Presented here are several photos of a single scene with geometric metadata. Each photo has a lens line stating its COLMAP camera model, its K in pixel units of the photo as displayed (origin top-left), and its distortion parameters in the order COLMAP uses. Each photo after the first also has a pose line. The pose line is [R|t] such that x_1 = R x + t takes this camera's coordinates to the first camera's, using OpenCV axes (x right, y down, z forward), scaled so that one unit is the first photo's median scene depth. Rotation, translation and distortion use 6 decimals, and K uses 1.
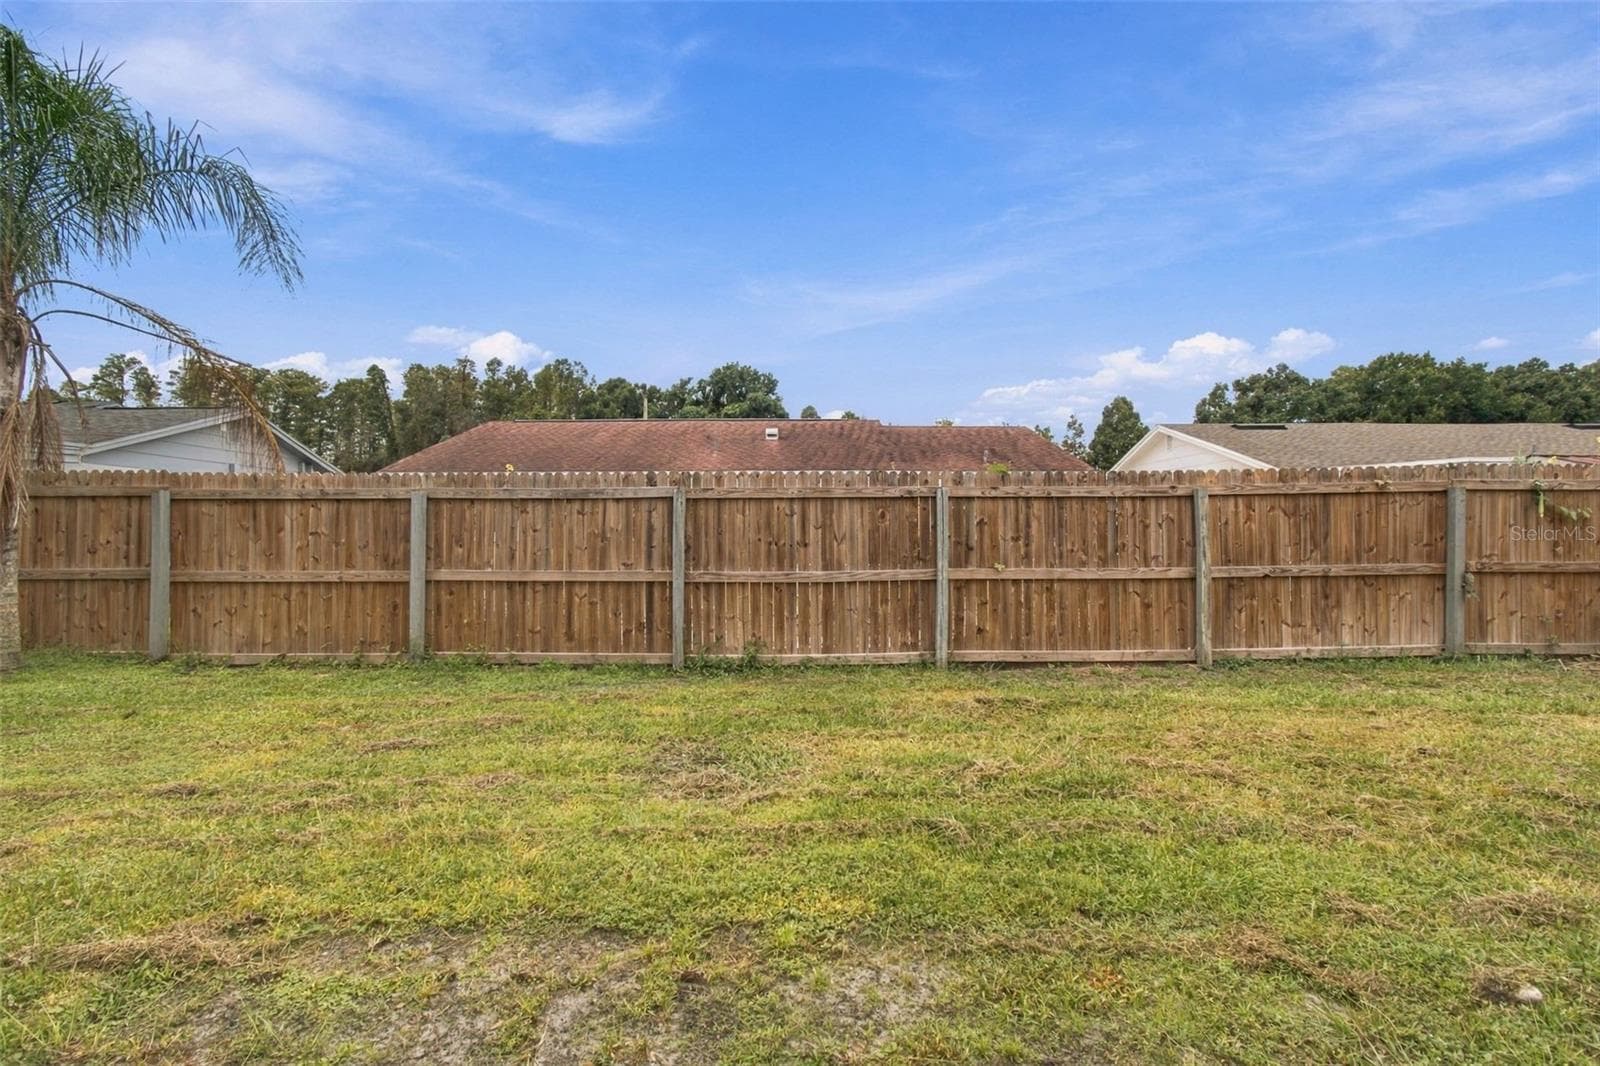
lens RADIAL K [[722.5, 0, 789.1], [0, 722.5, 528.6], [0, 0, 1]] dist [-0.002574, -0.000070]
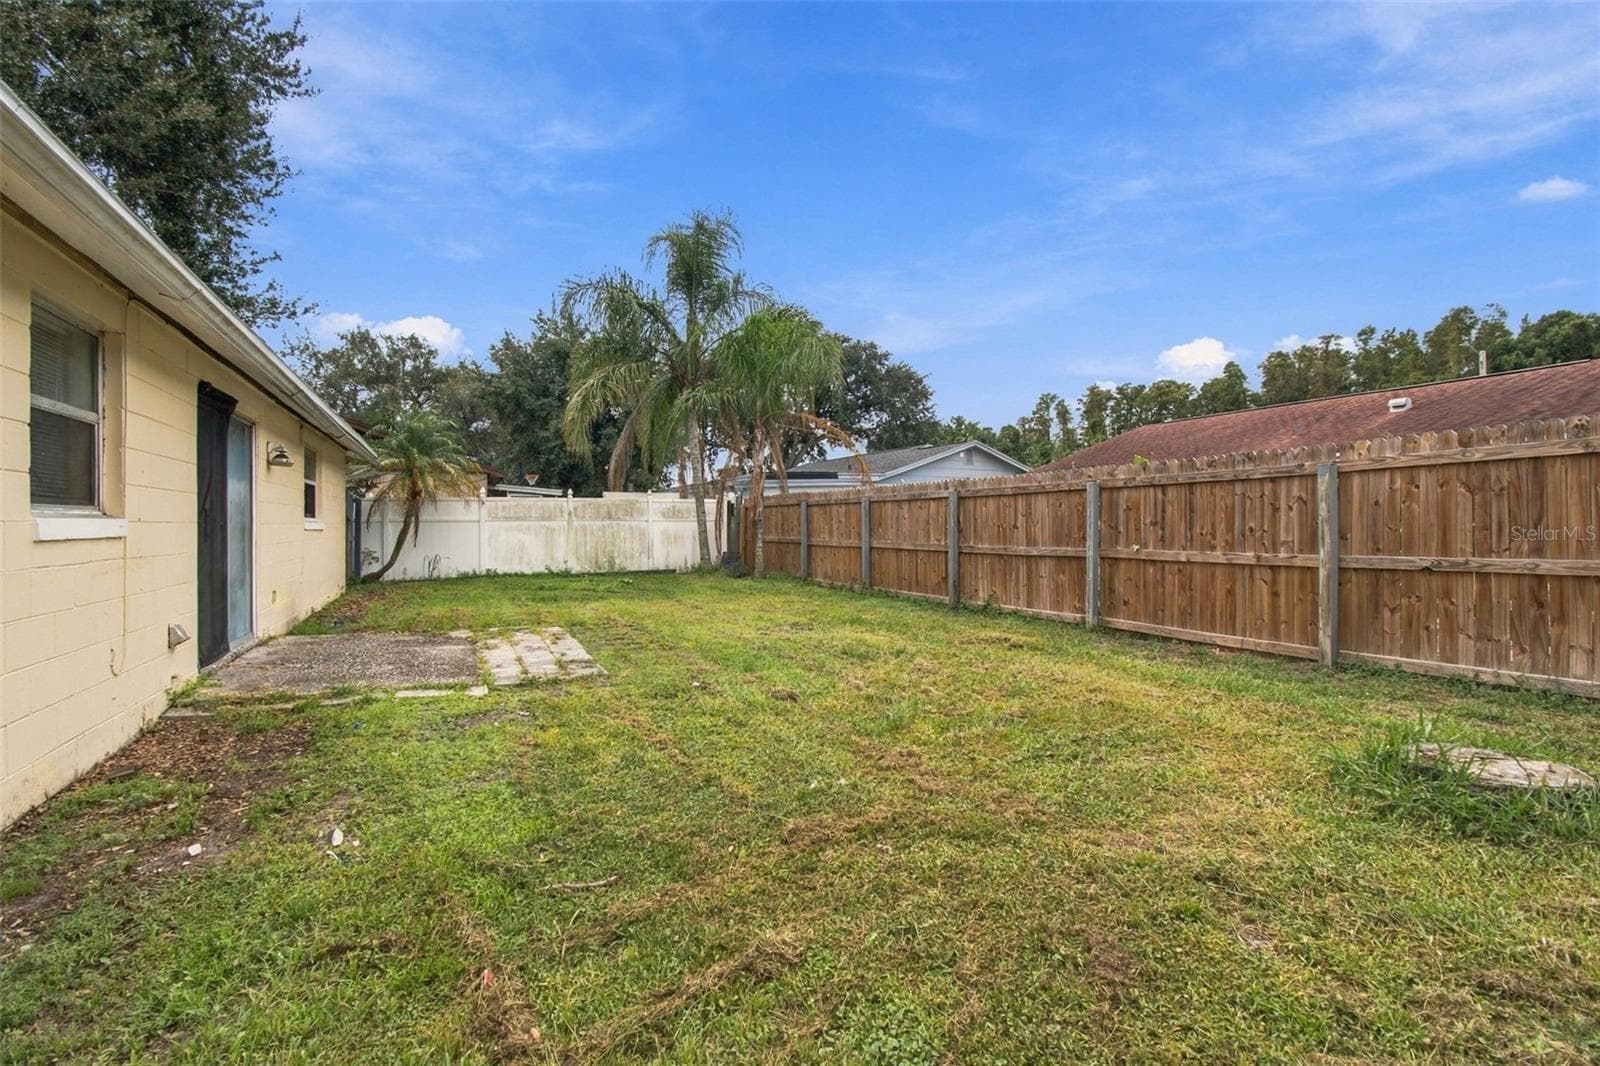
lens RADIAL K [[722.5, 0, 789.1], [0, 722.5, 528.6], [0, 0, 1]] dist [-0.002574, -0.000070]
pose [[0.405503, 0.004613, -0.914082, 1.092389], [0.003780, 0.999970, 0.006723, 0.013305], [0.914086, -0.006181, 0.405473, 0.046464]]
